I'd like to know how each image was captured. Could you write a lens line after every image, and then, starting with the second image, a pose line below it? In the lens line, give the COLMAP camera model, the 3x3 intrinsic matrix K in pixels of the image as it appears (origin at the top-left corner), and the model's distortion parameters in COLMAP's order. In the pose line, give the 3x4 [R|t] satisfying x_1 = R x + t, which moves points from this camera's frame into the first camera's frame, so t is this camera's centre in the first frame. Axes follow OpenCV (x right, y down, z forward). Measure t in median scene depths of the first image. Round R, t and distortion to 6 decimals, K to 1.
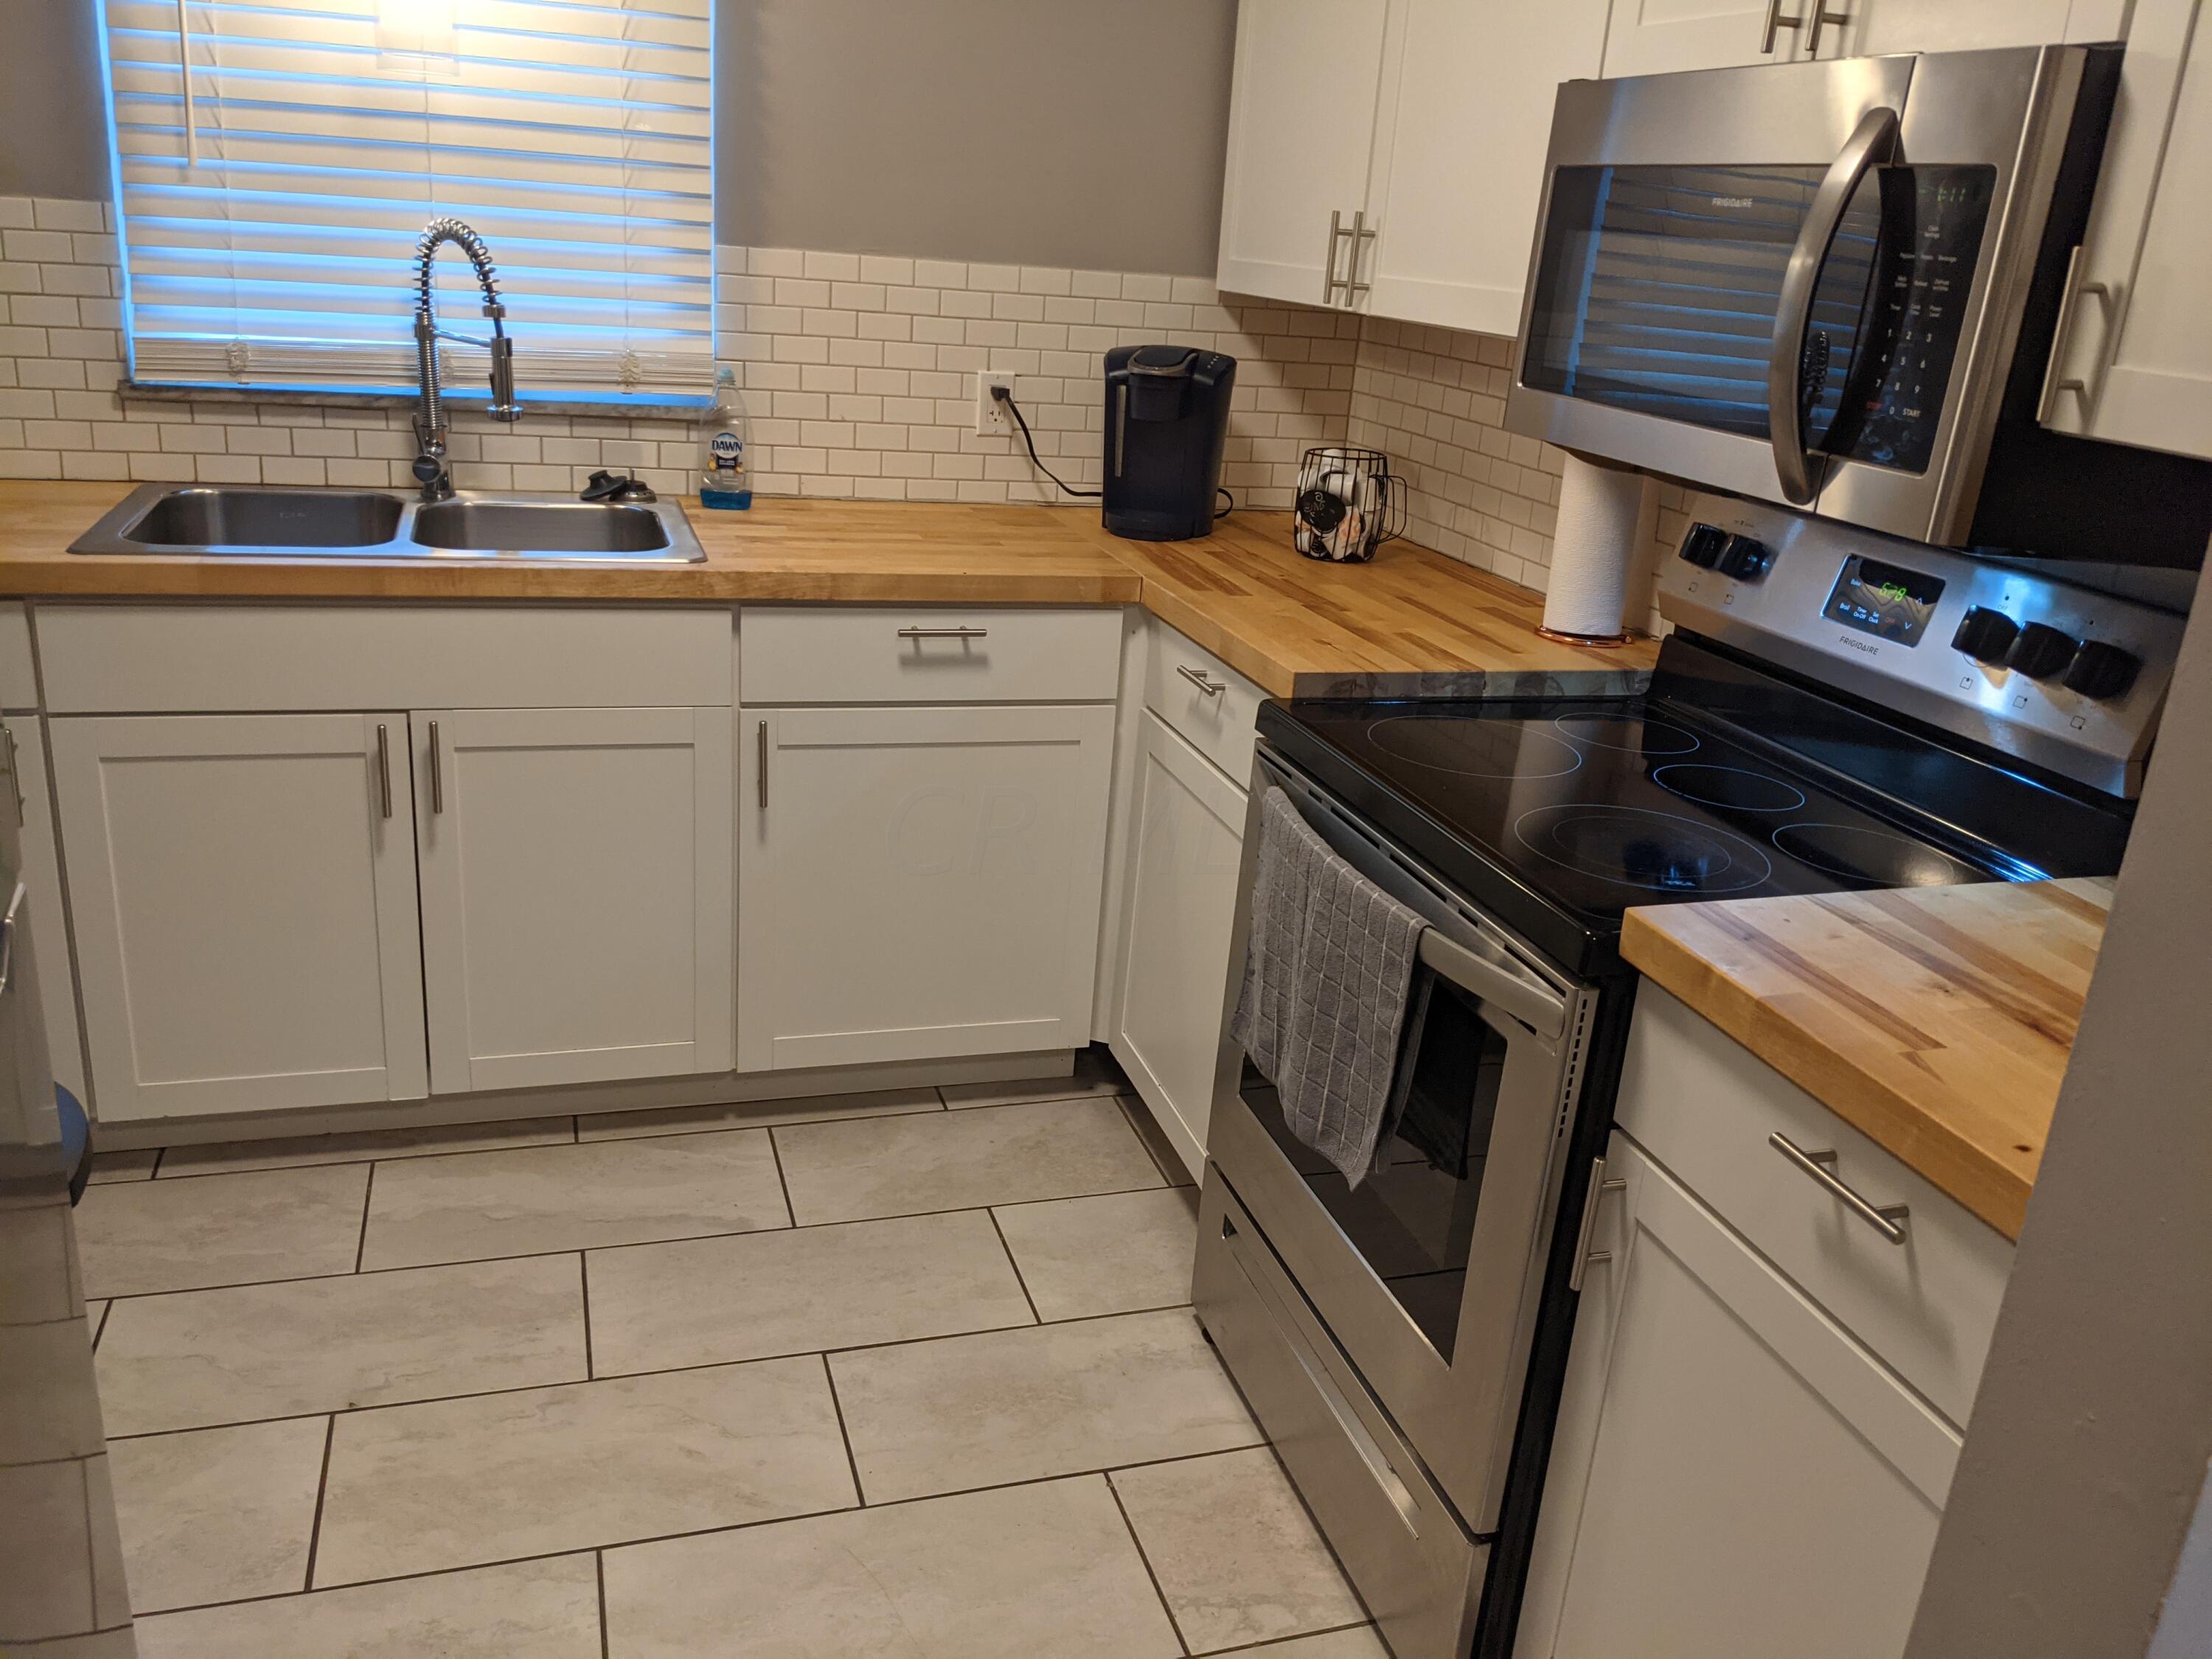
lens RADIAL K [[1743.6, 0, 1098.7], [0, 1743.6, 824.2], [0, 0, 1]] dist [0.065553, -0.106254]
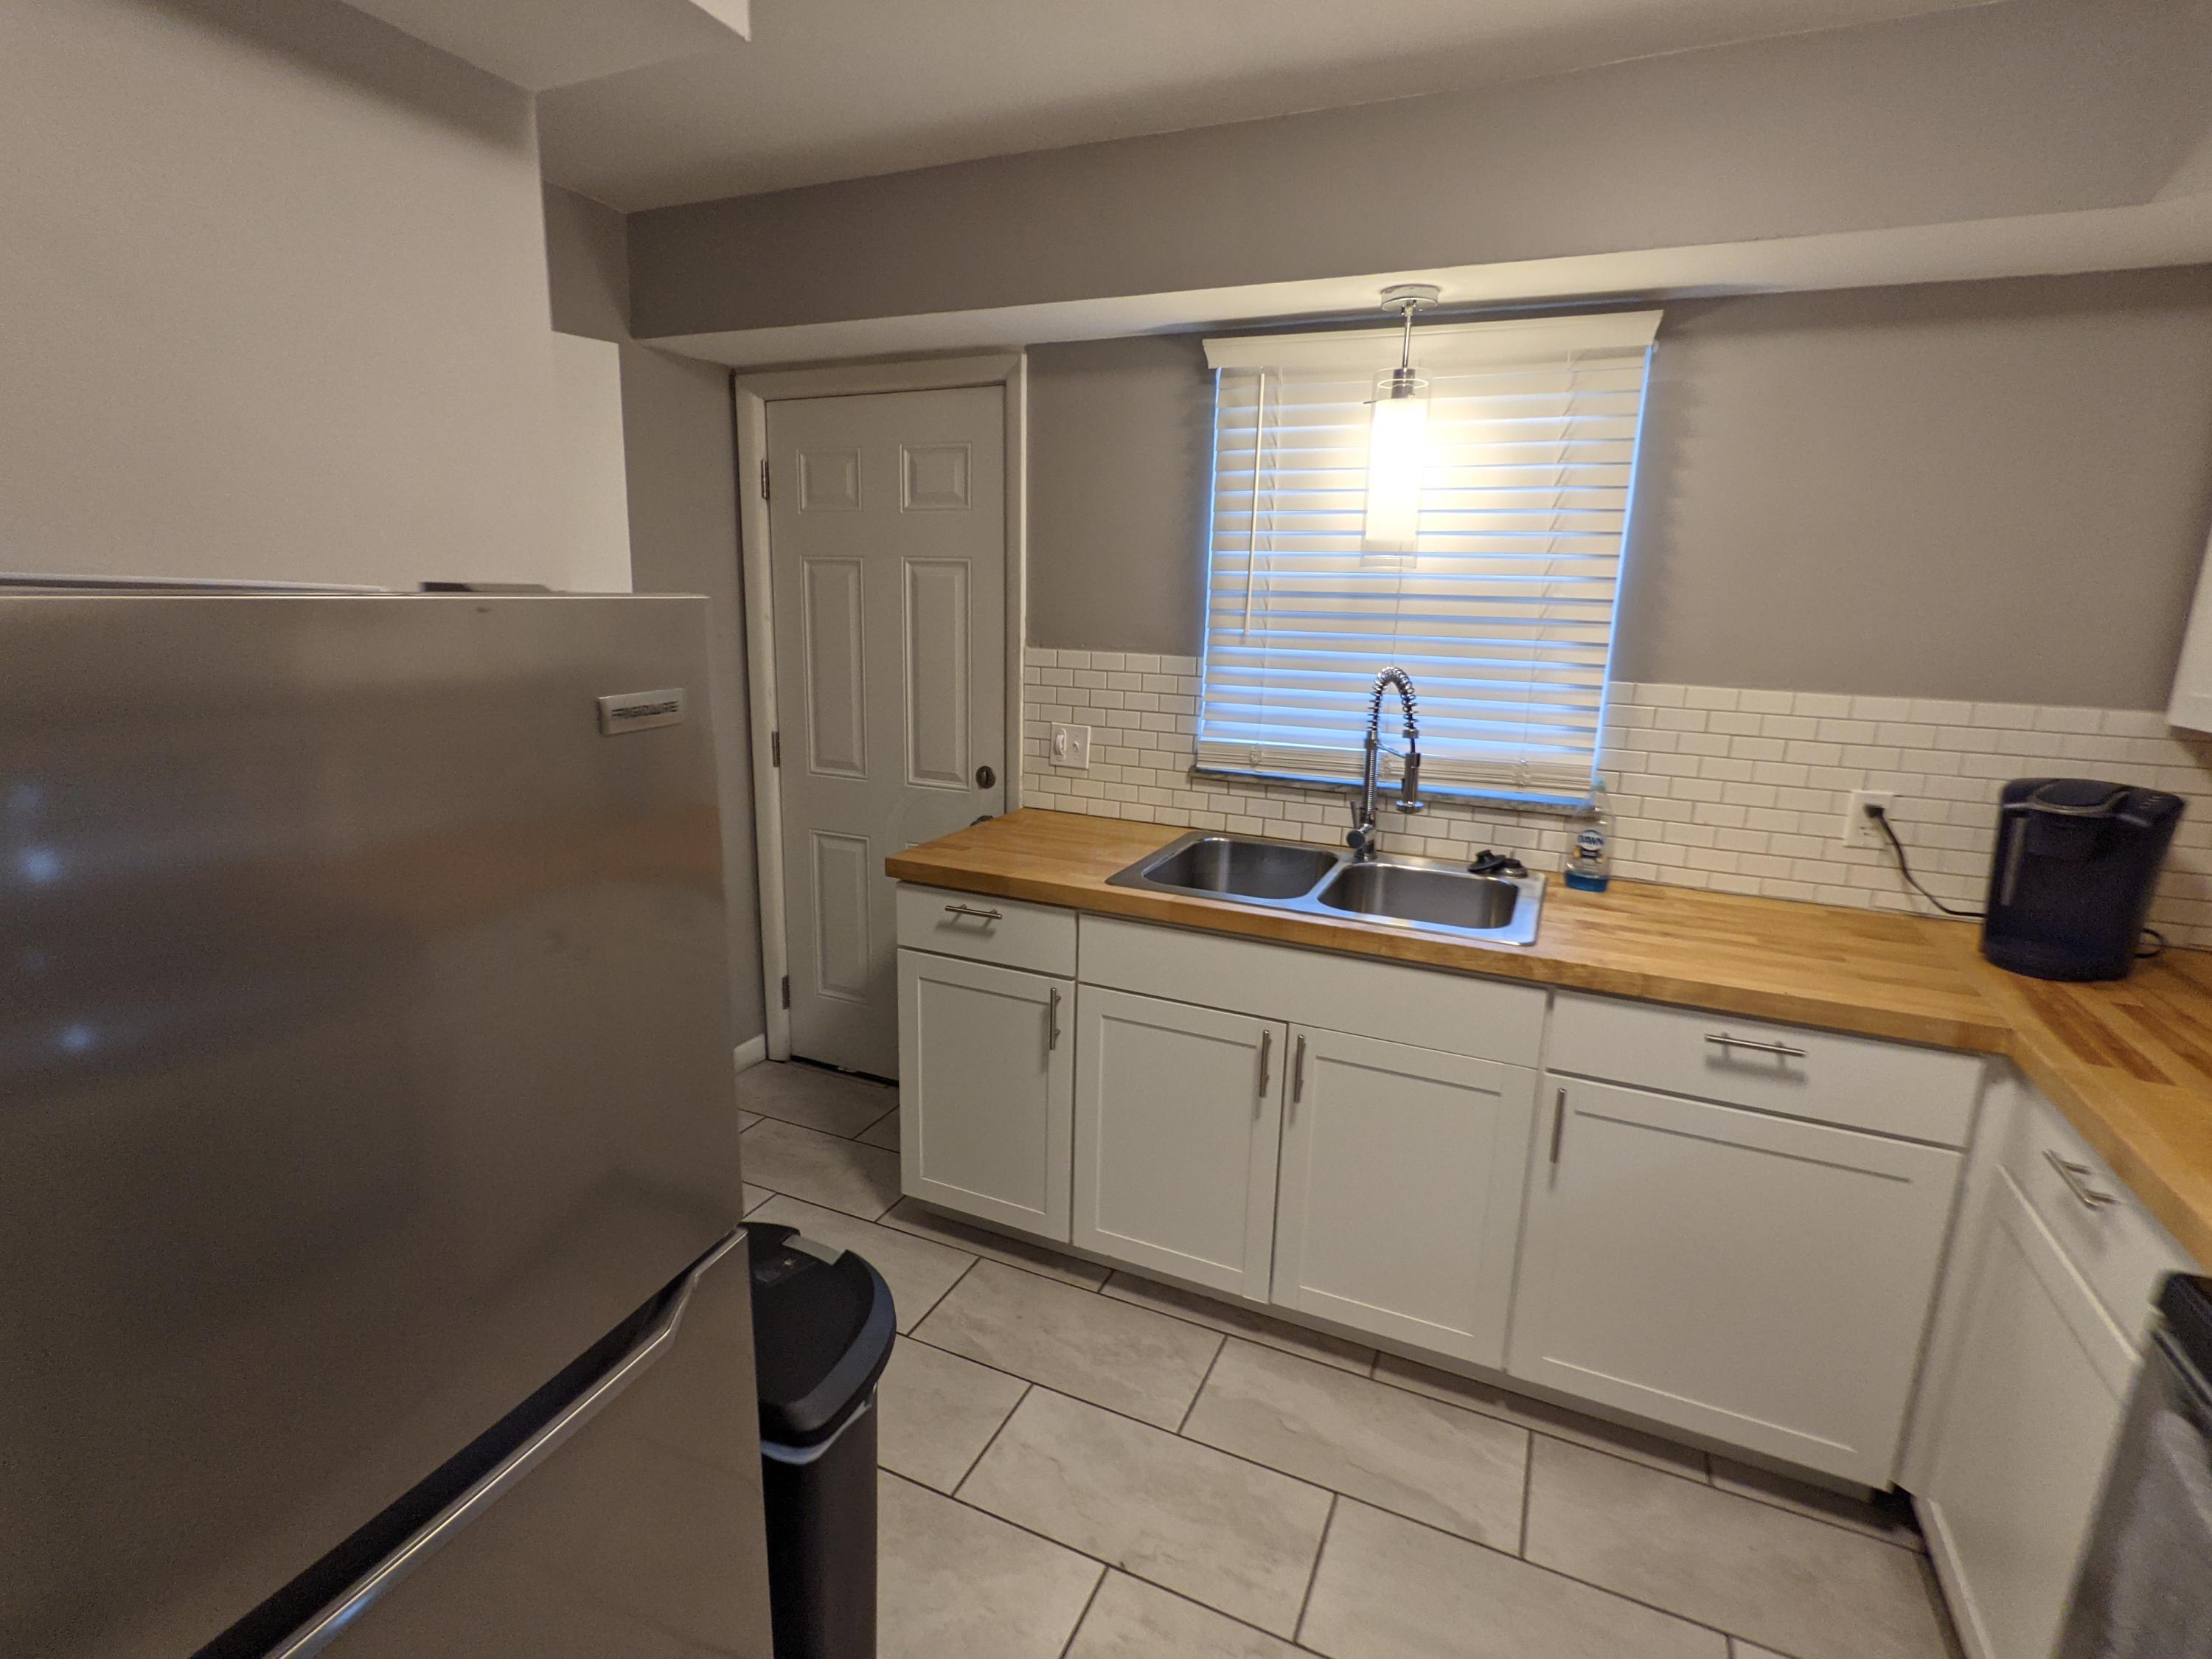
lens RADIAL K [[1074.1, 0, 1115.7], [0, 1074.1, 838.9], [0, 0, 1]] dist [0.001200, 0.000978]
pose [[0.755578, 0.098257, -0.647648, 0.024391], [-0.191225, 0.978707, -0.074609, -0.106679], [0.626526, 0.180219, 0.758278, 0.246392]]
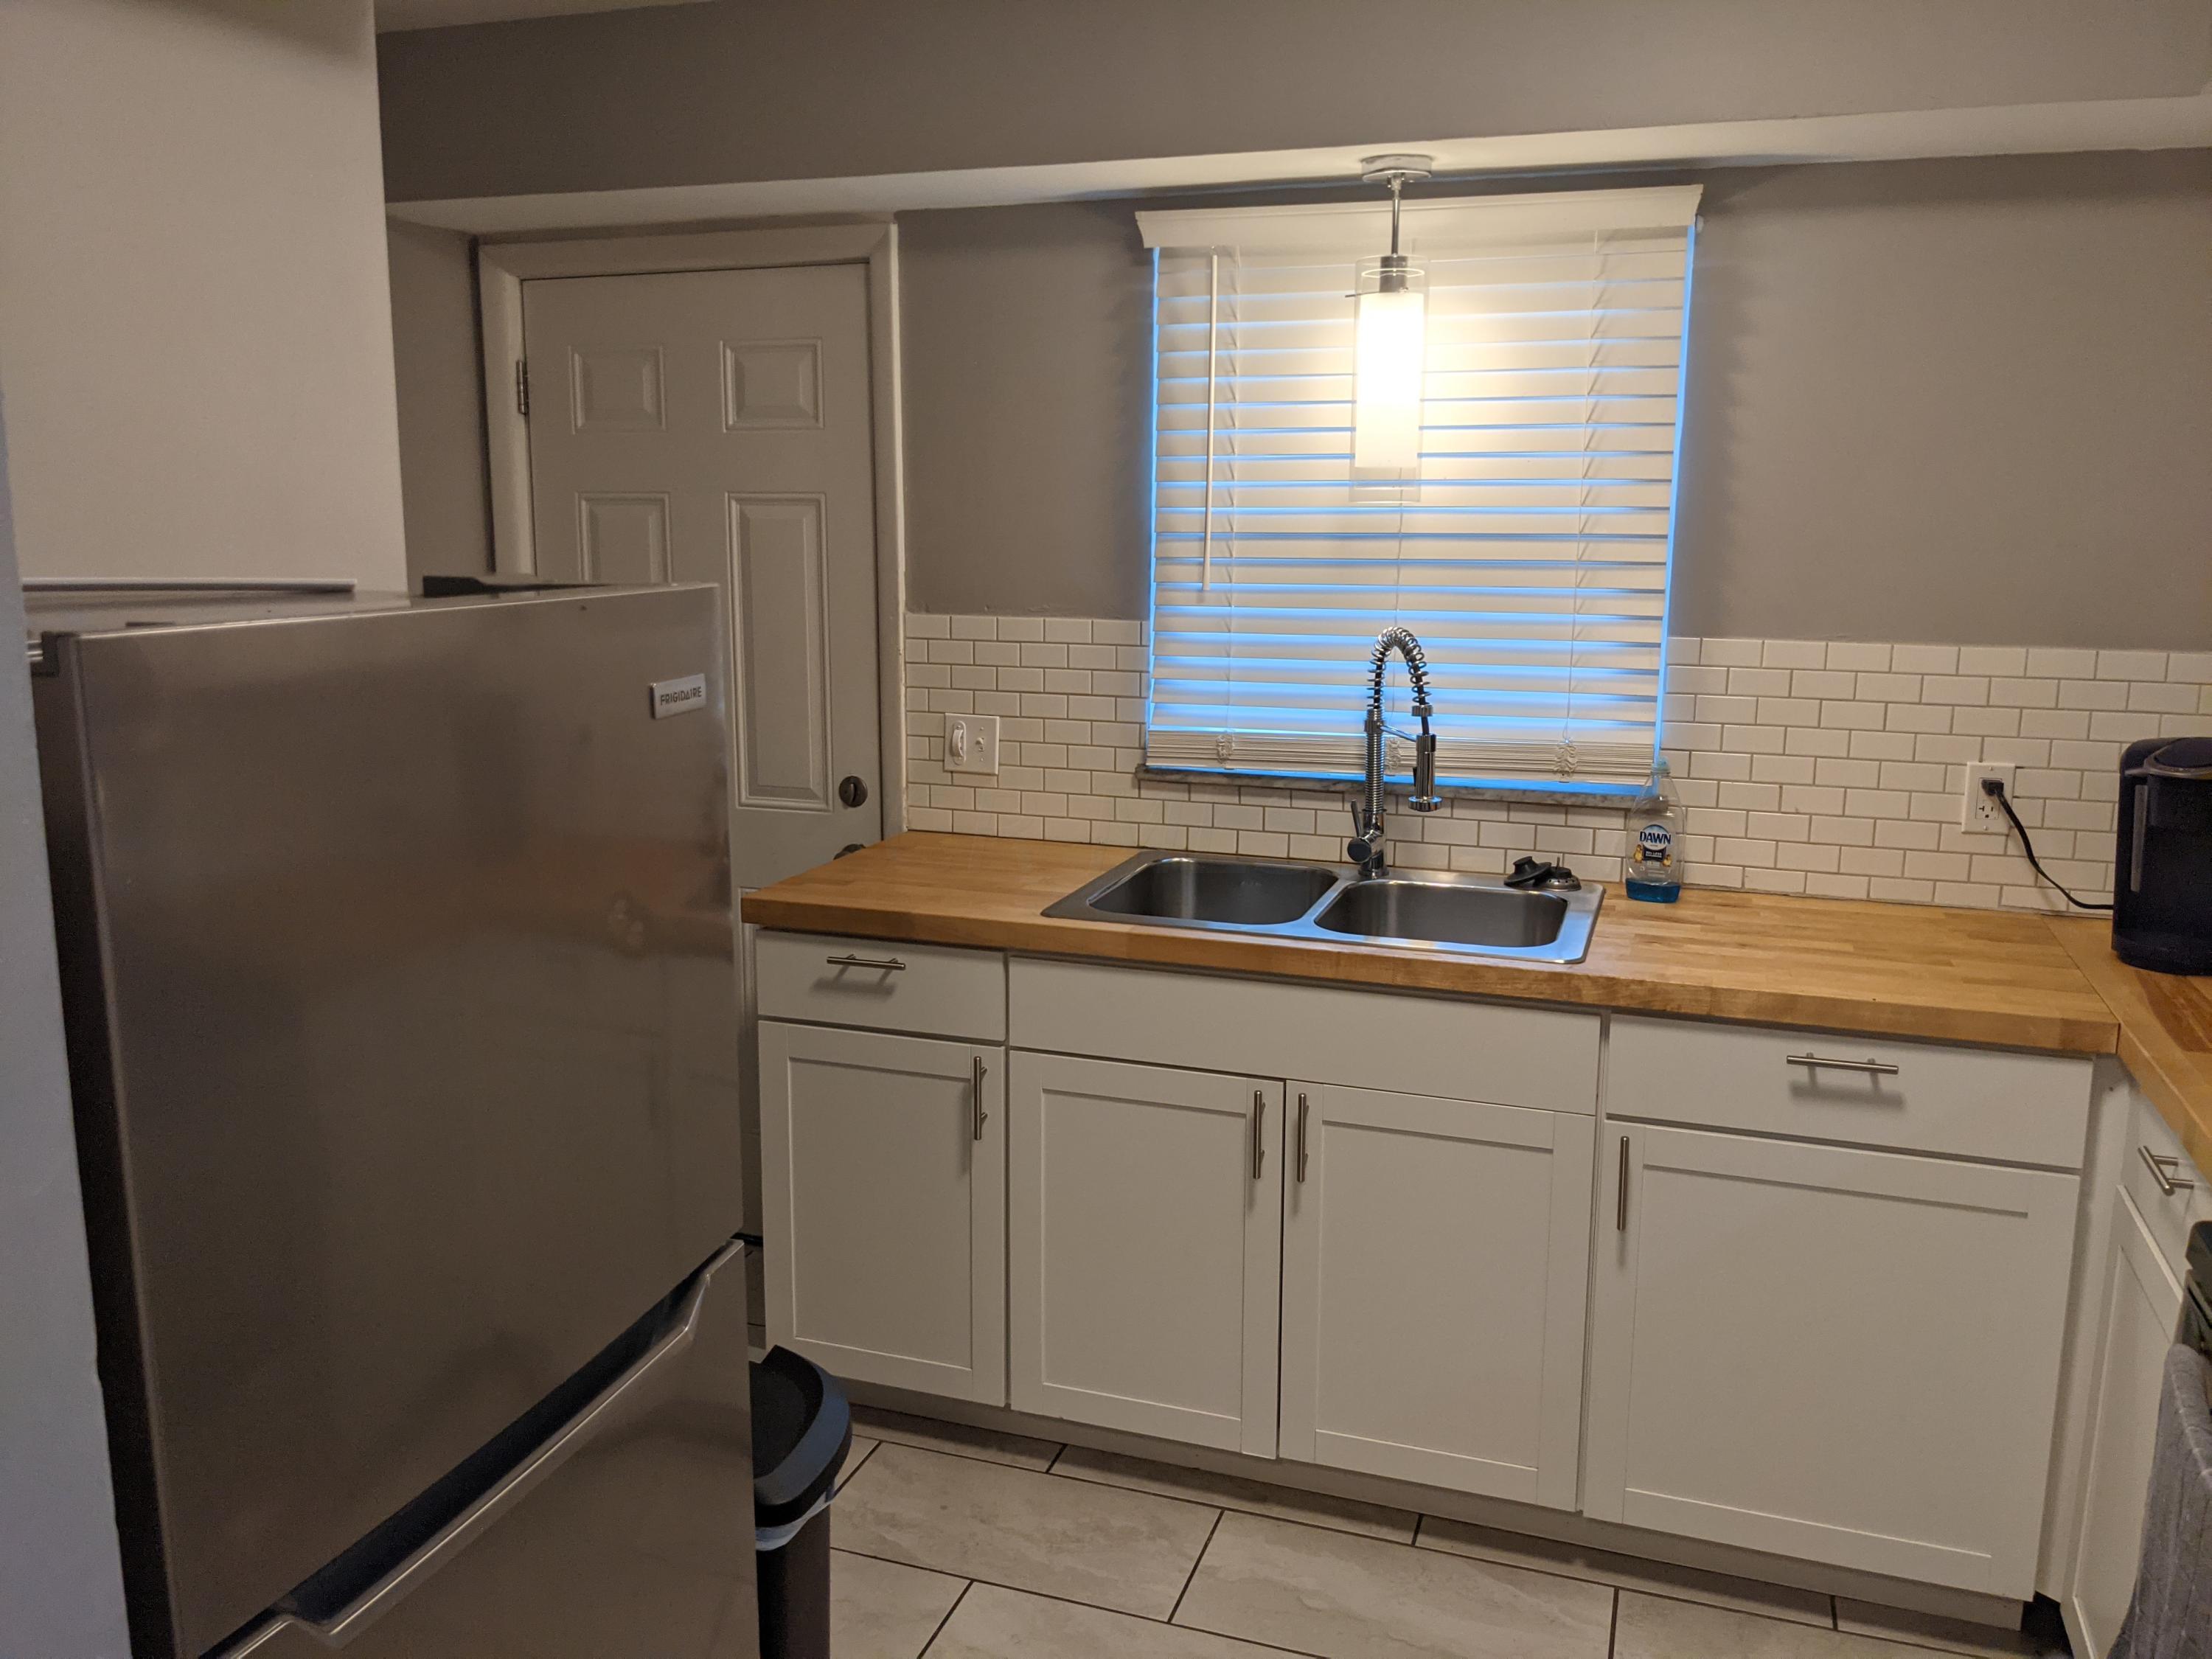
lens RADIAL K [[1743.6, 0, 1094.3], [0, 1743.6, 827.2], [0, 0, 1]] dist [0.065553, -0.106254]
pose [[0.802265, 0.040352, -0.595603, 0.125382], [-0.147827, 0.980068, -0.132721, -0.052581], [0.578375, 0.194524, 0.792239, 0.063264]]
